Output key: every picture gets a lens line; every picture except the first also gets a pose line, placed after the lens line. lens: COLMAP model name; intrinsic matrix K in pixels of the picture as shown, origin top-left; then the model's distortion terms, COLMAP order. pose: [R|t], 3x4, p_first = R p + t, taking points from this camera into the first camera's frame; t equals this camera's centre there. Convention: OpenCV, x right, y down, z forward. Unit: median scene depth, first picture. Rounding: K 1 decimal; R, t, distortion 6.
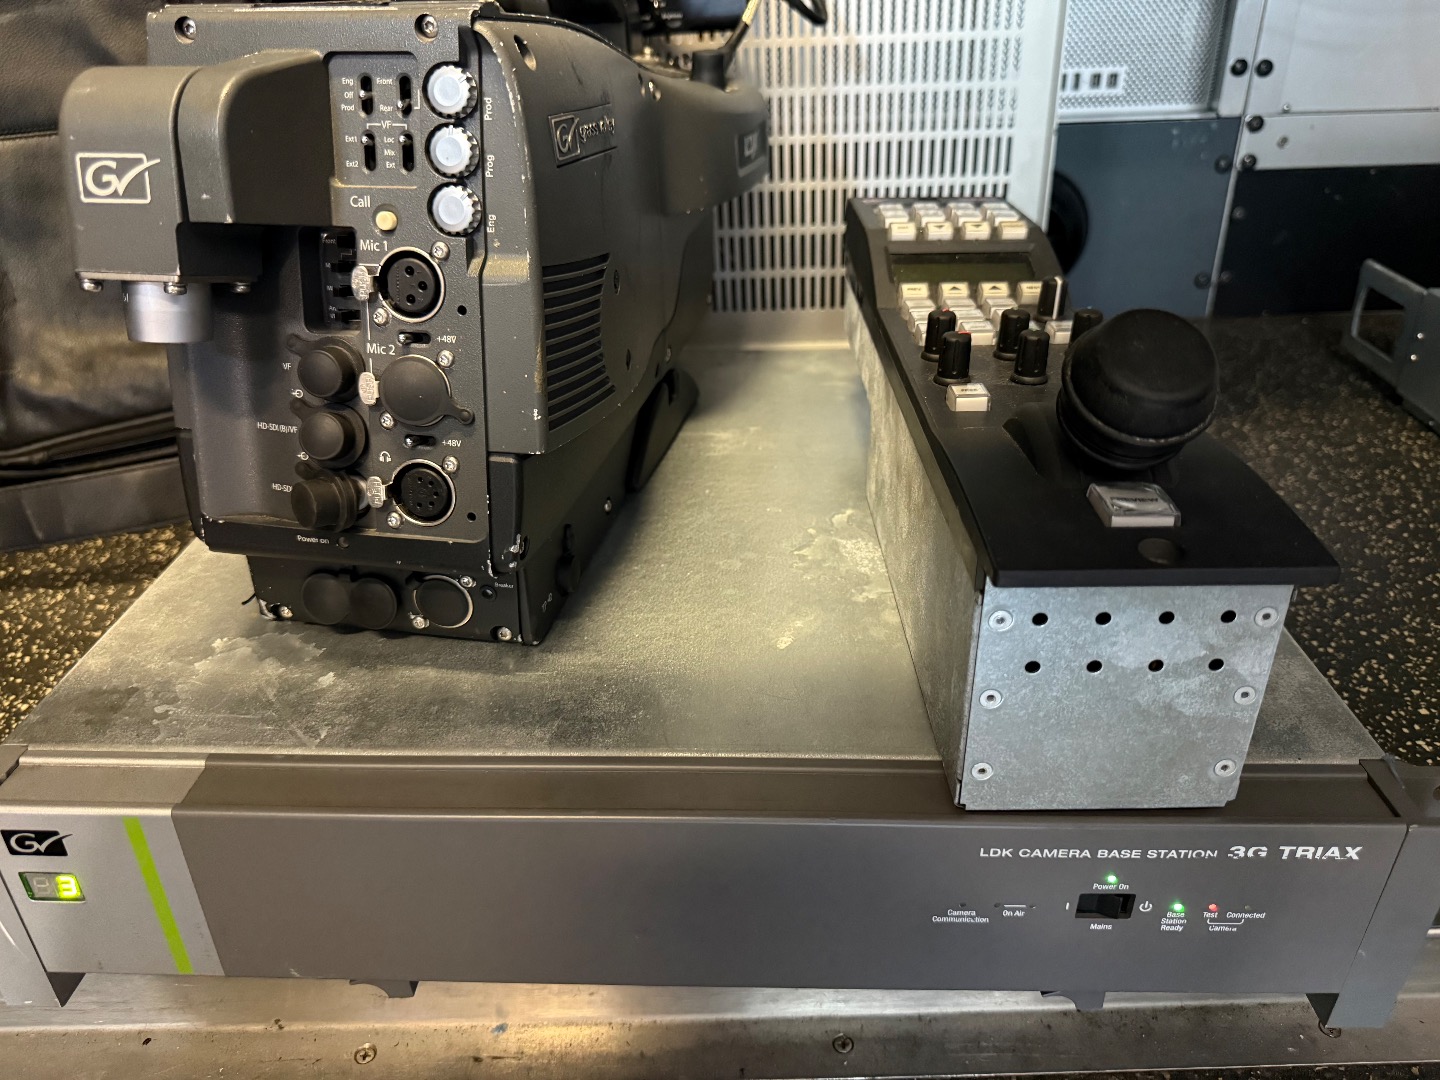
lens RADIAL K [[1058.0, 0, 720.0], [0, 1058.0, 540.0], [0, 0, 1]] dist [-0.030022, -0.000405]
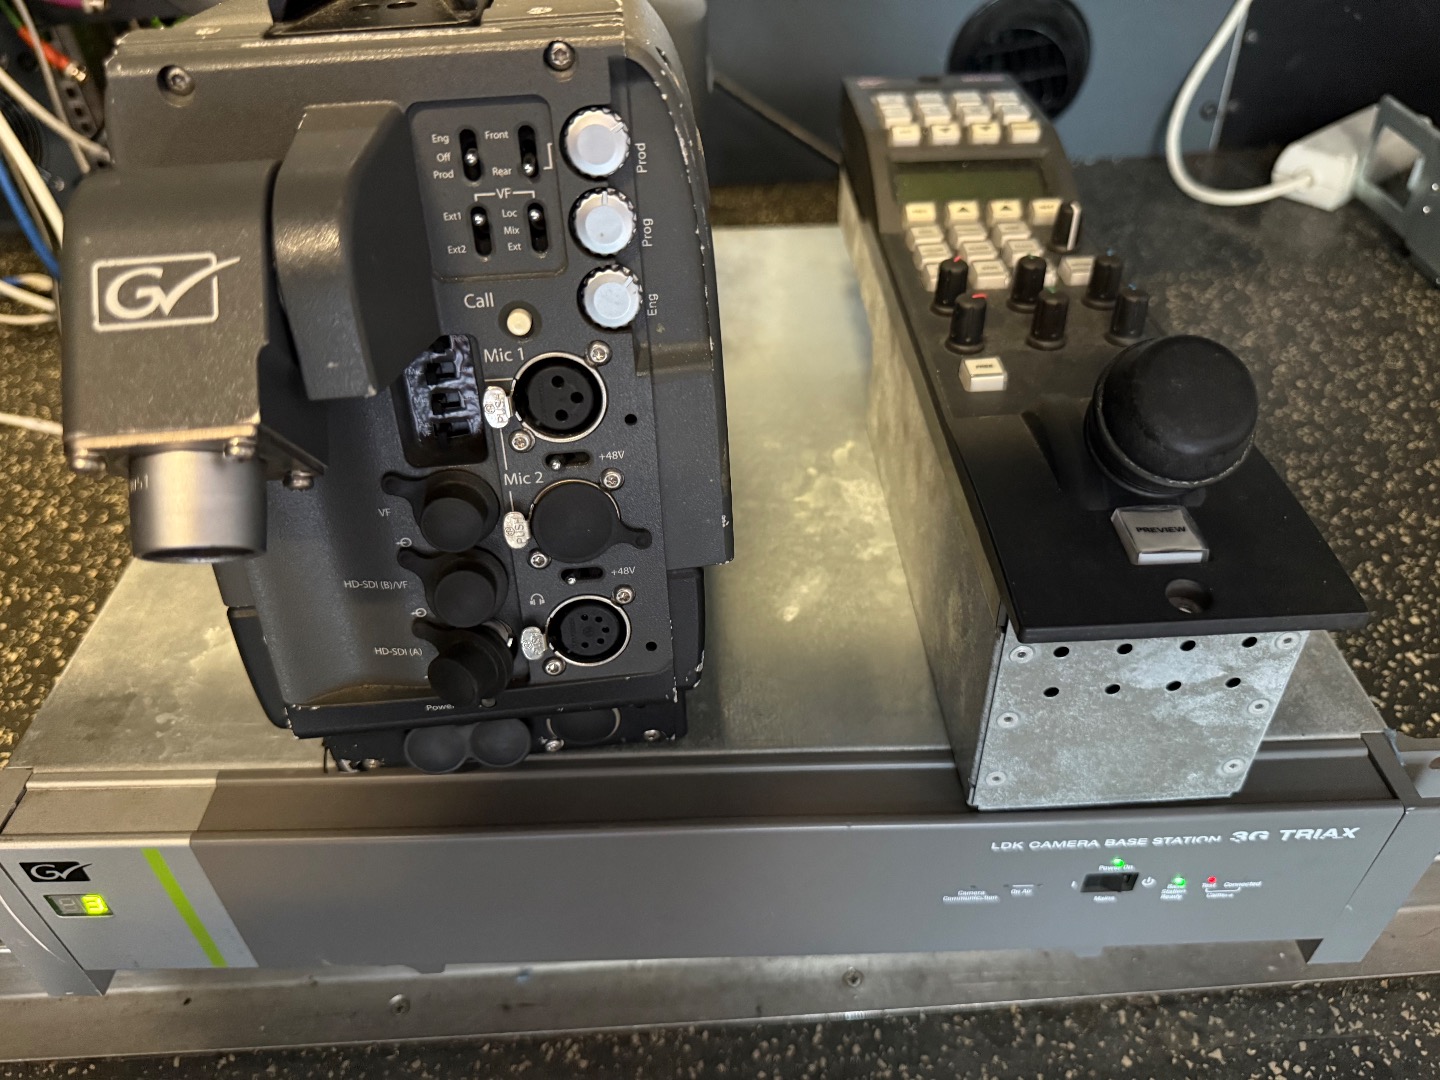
lens RADIAL K [[1065.1, 0, 726.9], [0, 1065.1, 539.1], [0, 0, 1]] dist [-0.034067, 0.002870]
pose [[0.999110, -0.034441, 0.024362, -0.021135], [0.029231, 0.981568, 0.188866, -0.164597], [-0.030418, -0.187986, 0.981701, 0.041921]]
